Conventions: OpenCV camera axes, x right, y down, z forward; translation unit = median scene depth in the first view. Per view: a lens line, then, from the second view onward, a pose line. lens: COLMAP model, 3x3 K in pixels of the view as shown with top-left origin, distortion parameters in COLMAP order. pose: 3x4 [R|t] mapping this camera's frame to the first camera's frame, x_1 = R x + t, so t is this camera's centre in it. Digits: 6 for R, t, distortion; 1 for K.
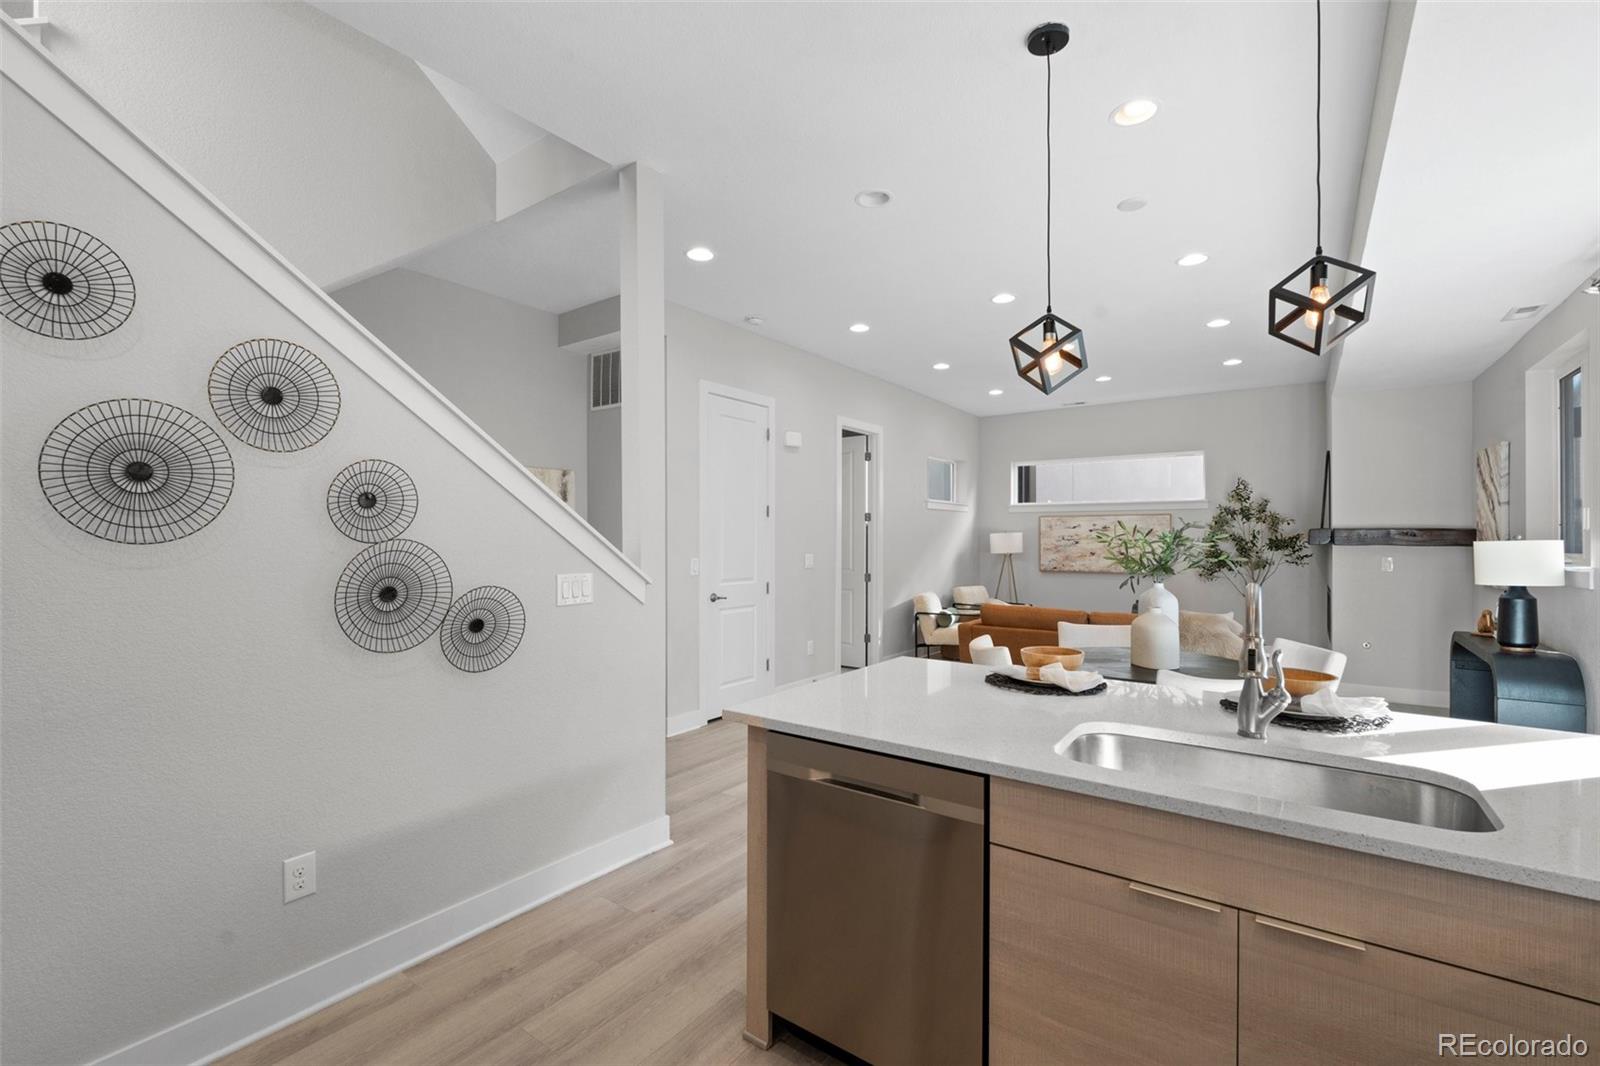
lens RADIAL K [[696.4, 0, 799.5], [0, 696.4, 527.4], [0, 0, 1]] dist [-0.003994, -0.000505]
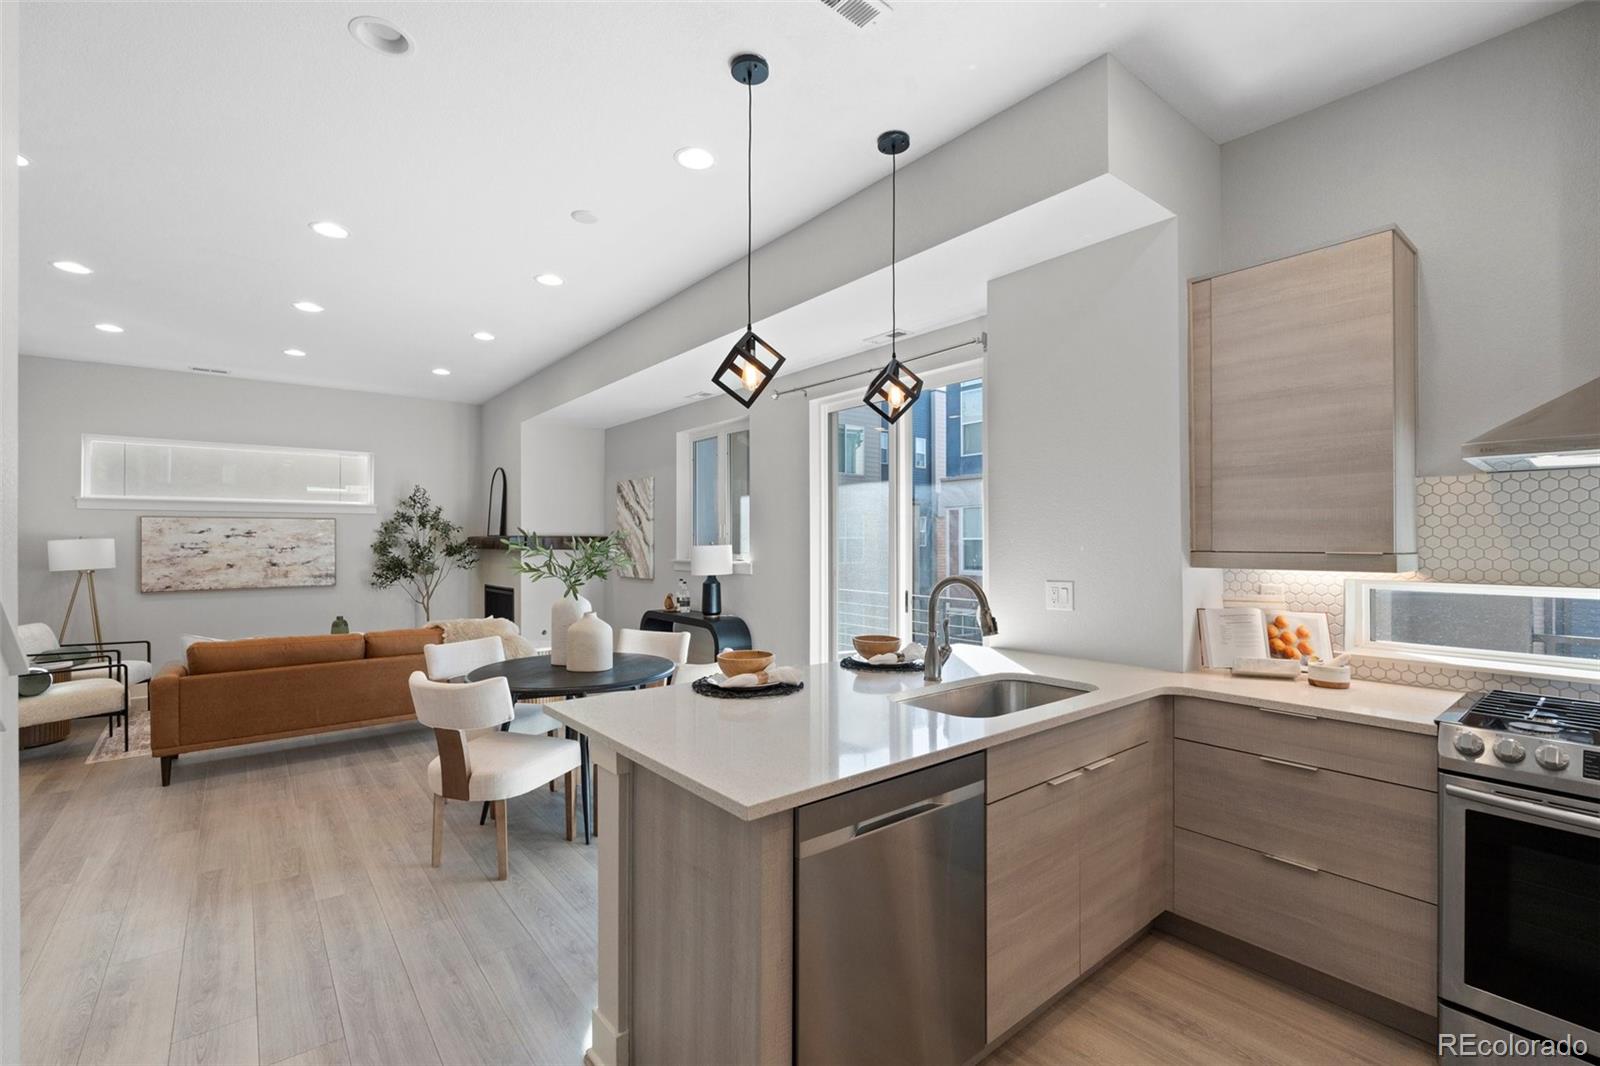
lens RADIAL K [[696.4, 0, 795.1], [0, 696.4, 529.2], [0, 0, 1]] dist [-0.003994, -0.000505]
pose [[0.267749, 0.013788, 0.963390, -0.196444], [-0.008962, 0.999890, -0.011820, -0.000132], [-0.963447, -0.005469, 0.267844, 0.203318]]
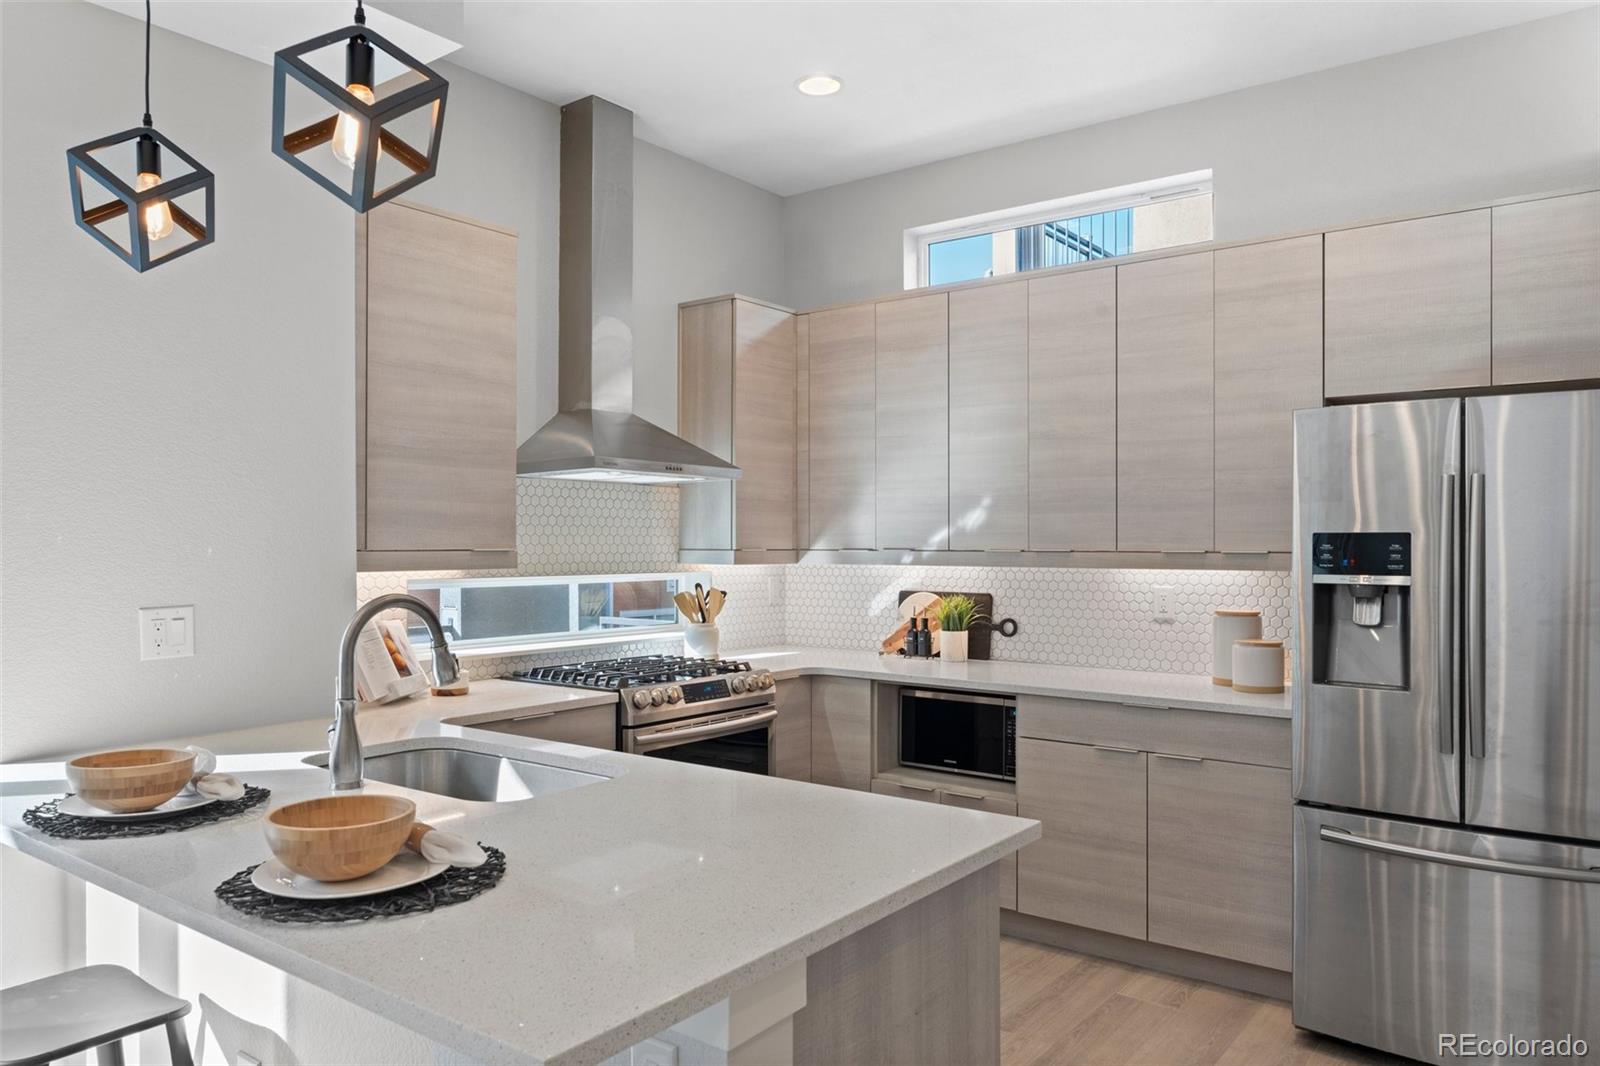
lens RADIAL K [[1096.4, 0, 798.3], [0, 1096.4, 535.4], [0, 0, 1]] dist [0.007408, -0.010203]
pose [[-0.999534, -0.002121, 0.030466, 0.020692], [-0.002620, 0.999863, -0.016356, 0.005671], [-0.030427, -0.016428, -0.999402, 0.520770]]
